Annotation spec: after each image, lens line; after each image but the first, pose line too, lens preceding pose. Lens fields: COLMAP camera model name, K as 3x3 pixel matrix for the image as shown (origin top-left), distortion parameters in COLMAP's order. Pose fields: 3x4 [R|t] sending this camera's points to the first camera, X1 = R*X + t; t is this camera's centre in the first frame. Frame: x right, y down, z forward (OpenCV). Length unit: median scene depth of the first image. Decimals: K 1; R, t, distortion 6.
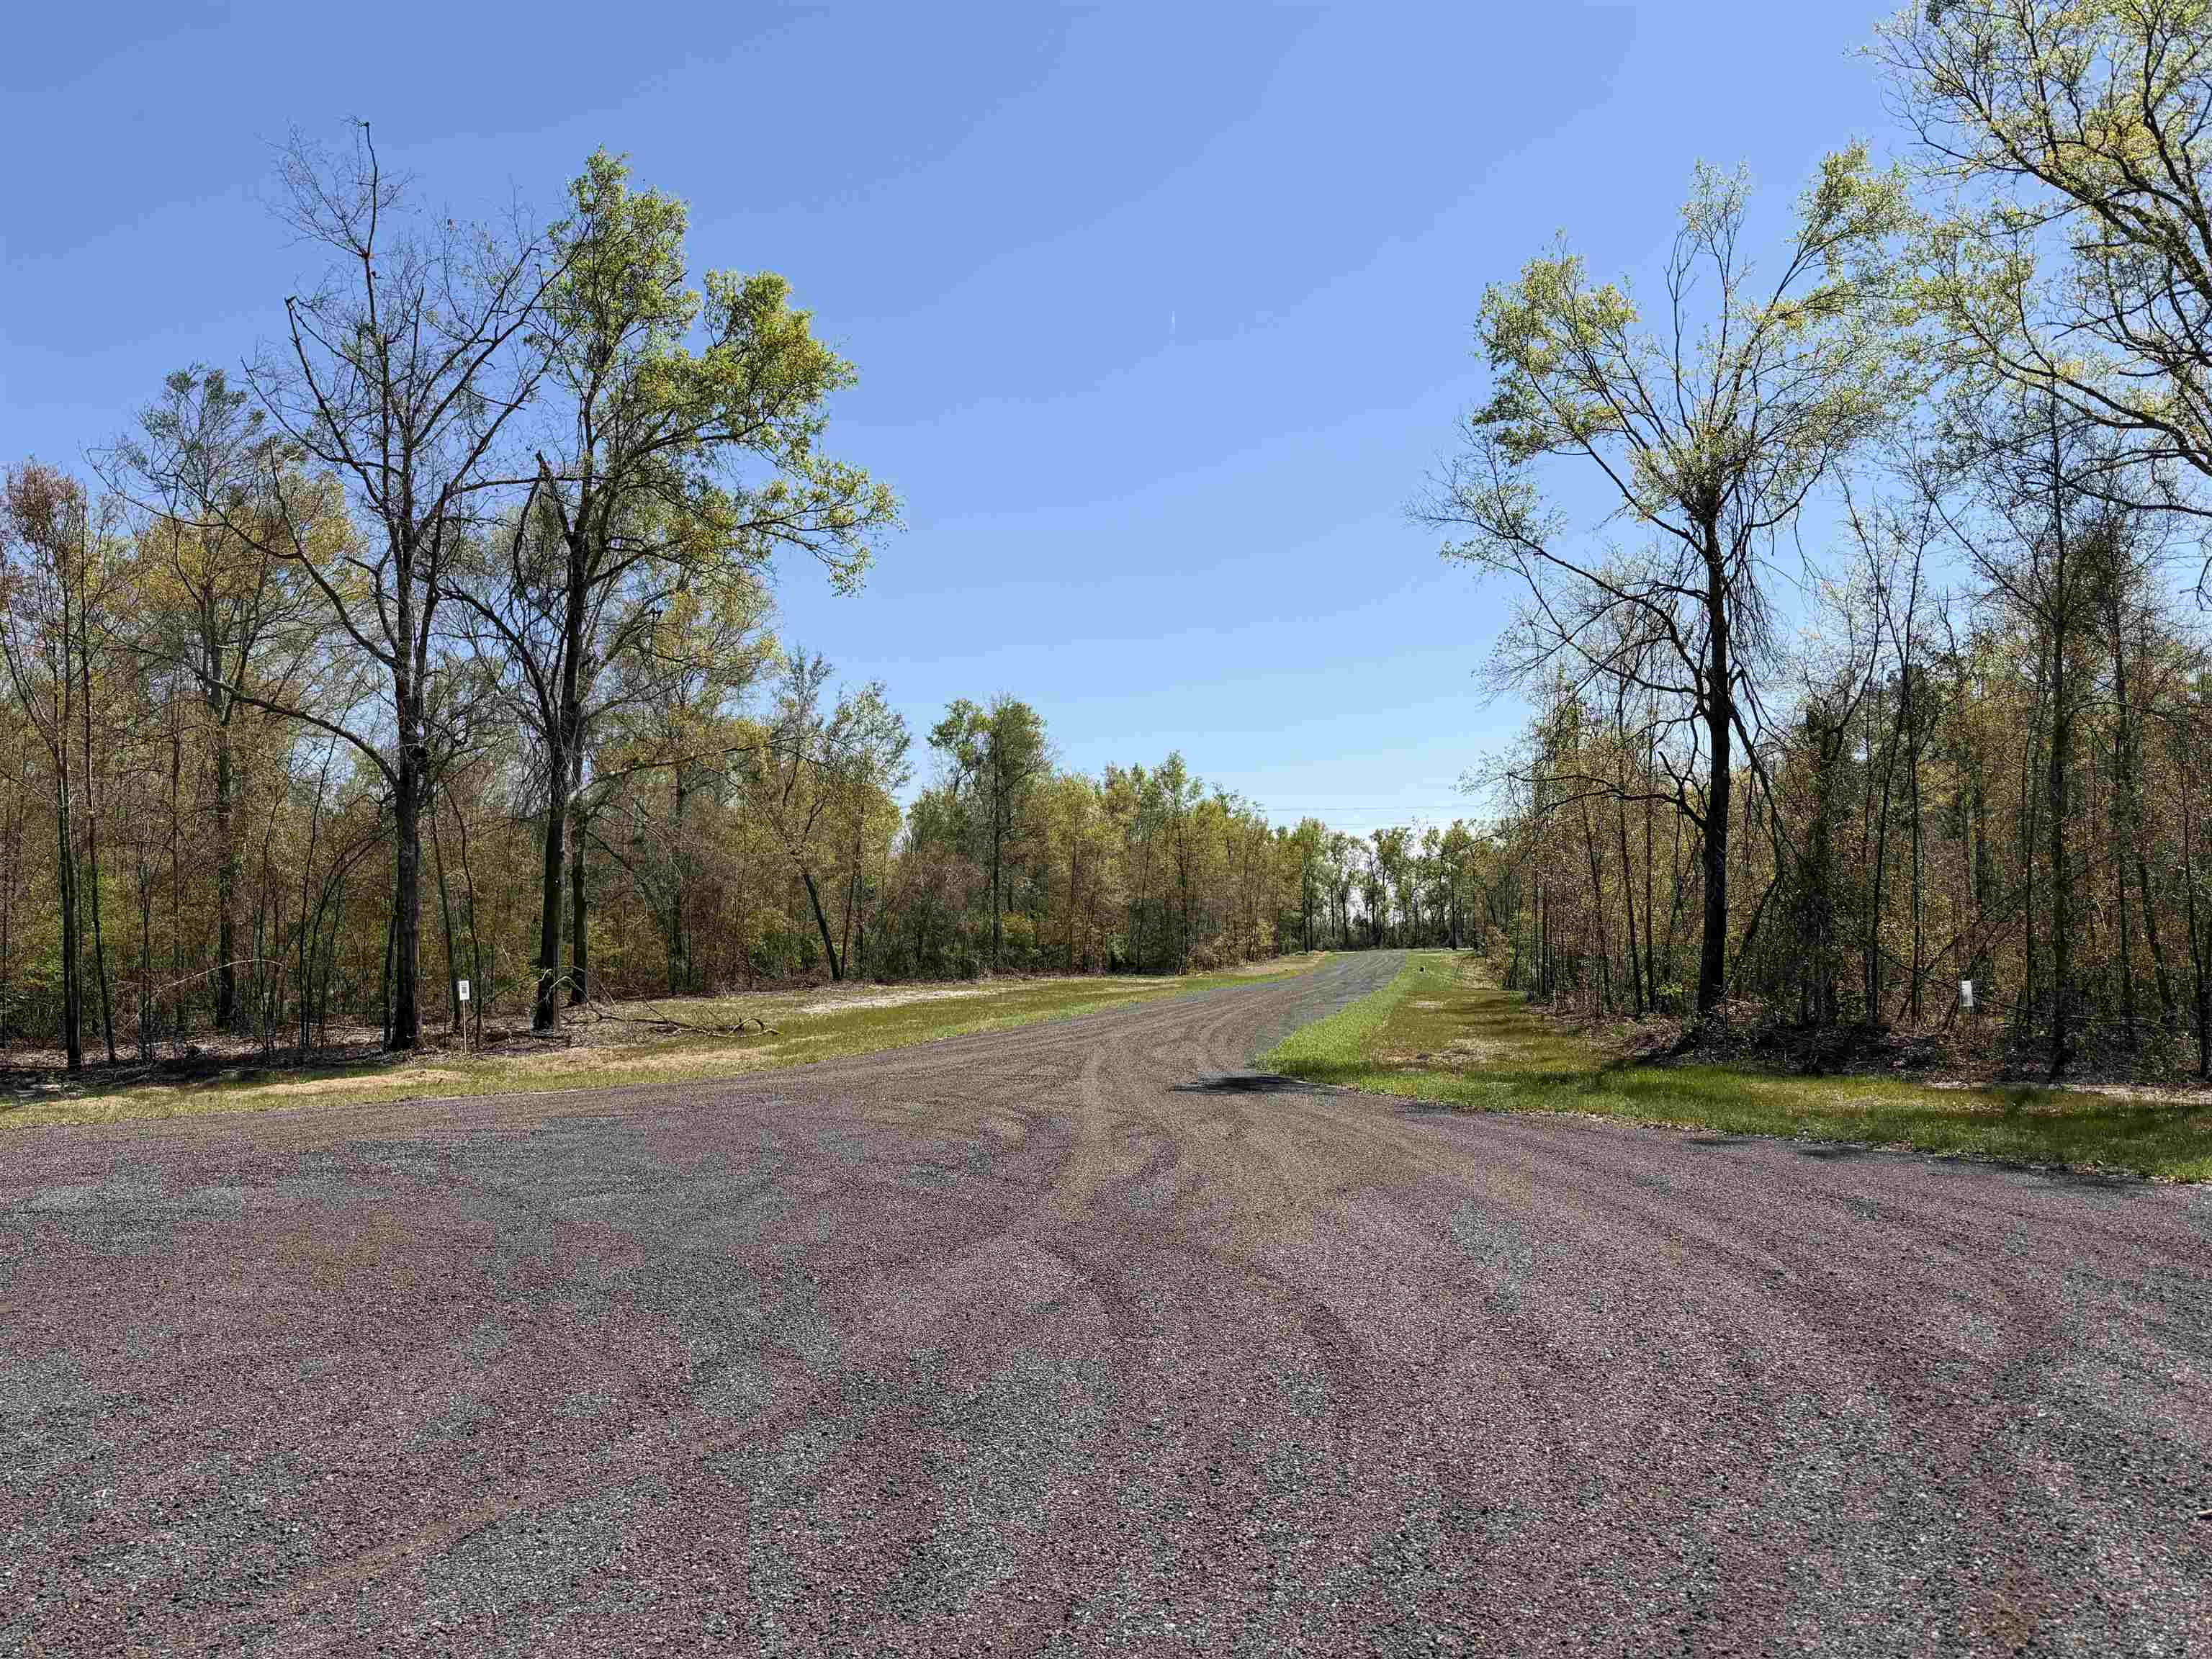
lens RADIAL K [[1548.5, 0, 1103.5], [0, 1548.5, 829.7], [0, 0, 1]] dist [0.000963, 0.000017]
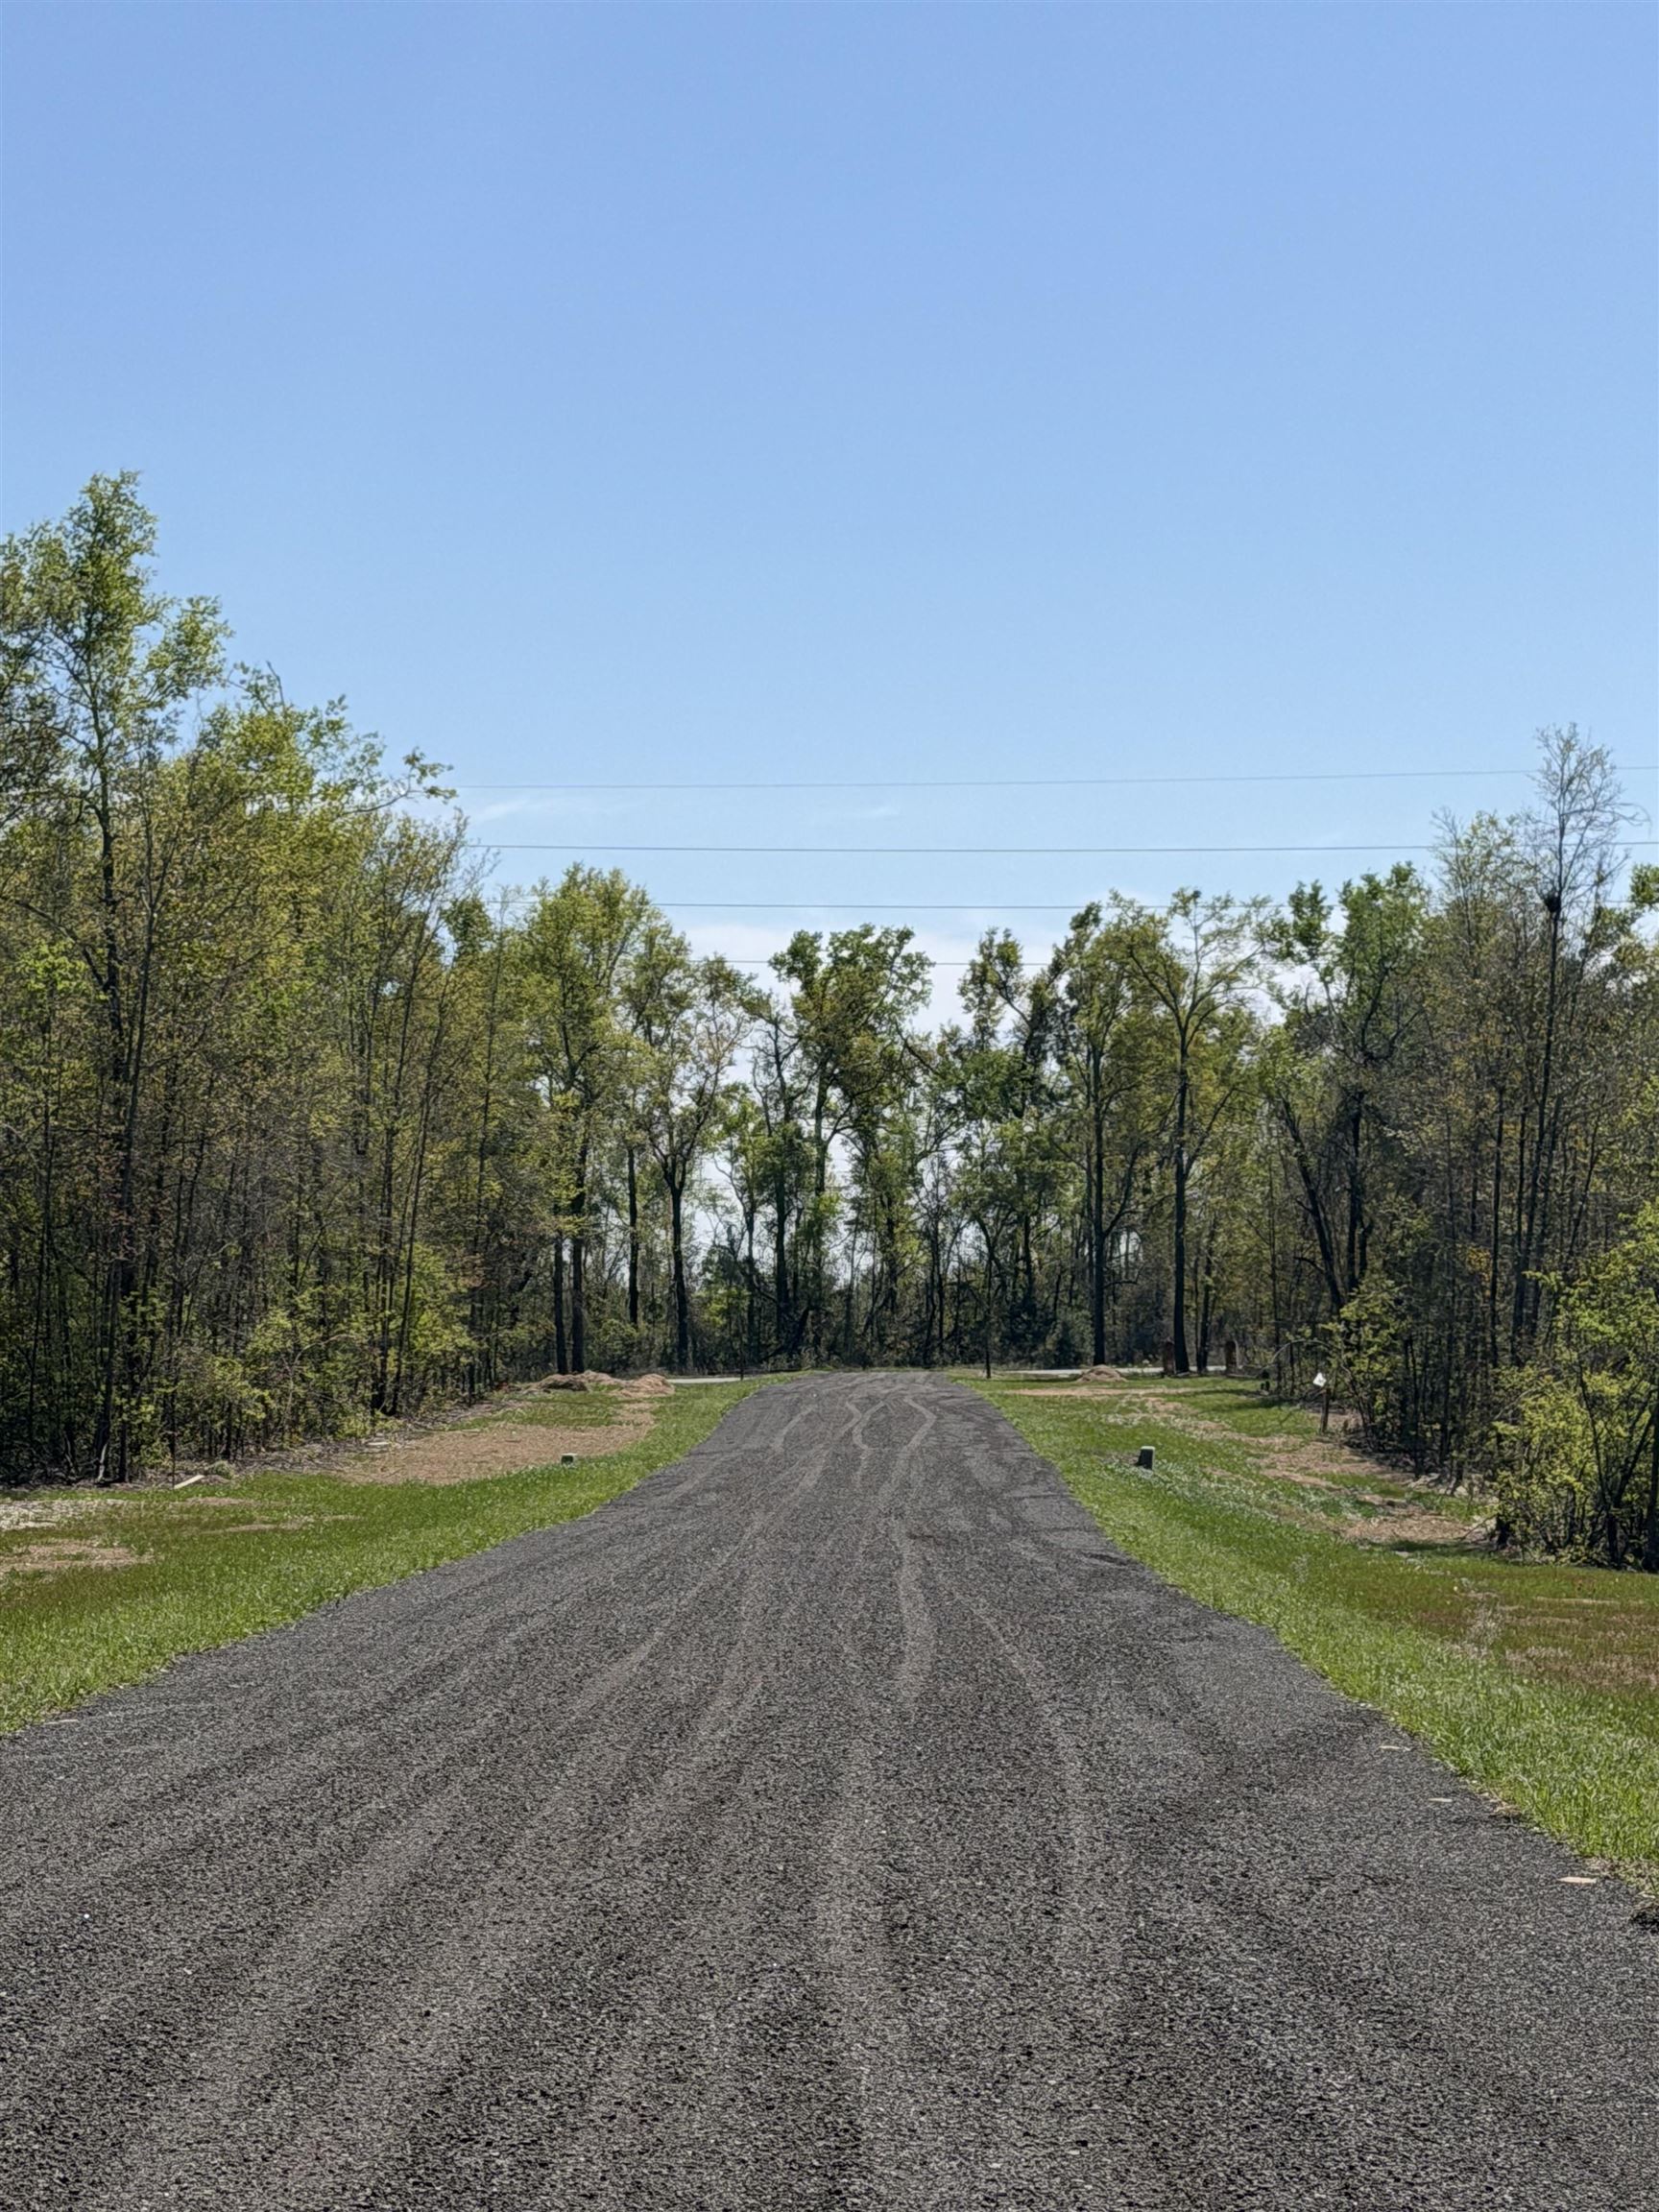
lens RADIAL K [[5076.2, 0, 830.0], [0, 5076.2, 1108.0], [0, 0, 1]] dist [-0.454818, 0.000000]
pose [[0.979710, 0.021113, 0.199306, 0.003222], [-0.026465, 0.999356, 0.024228, 0.008959], [-0.198666, -0.029011, 0.979638, 0.120751]]
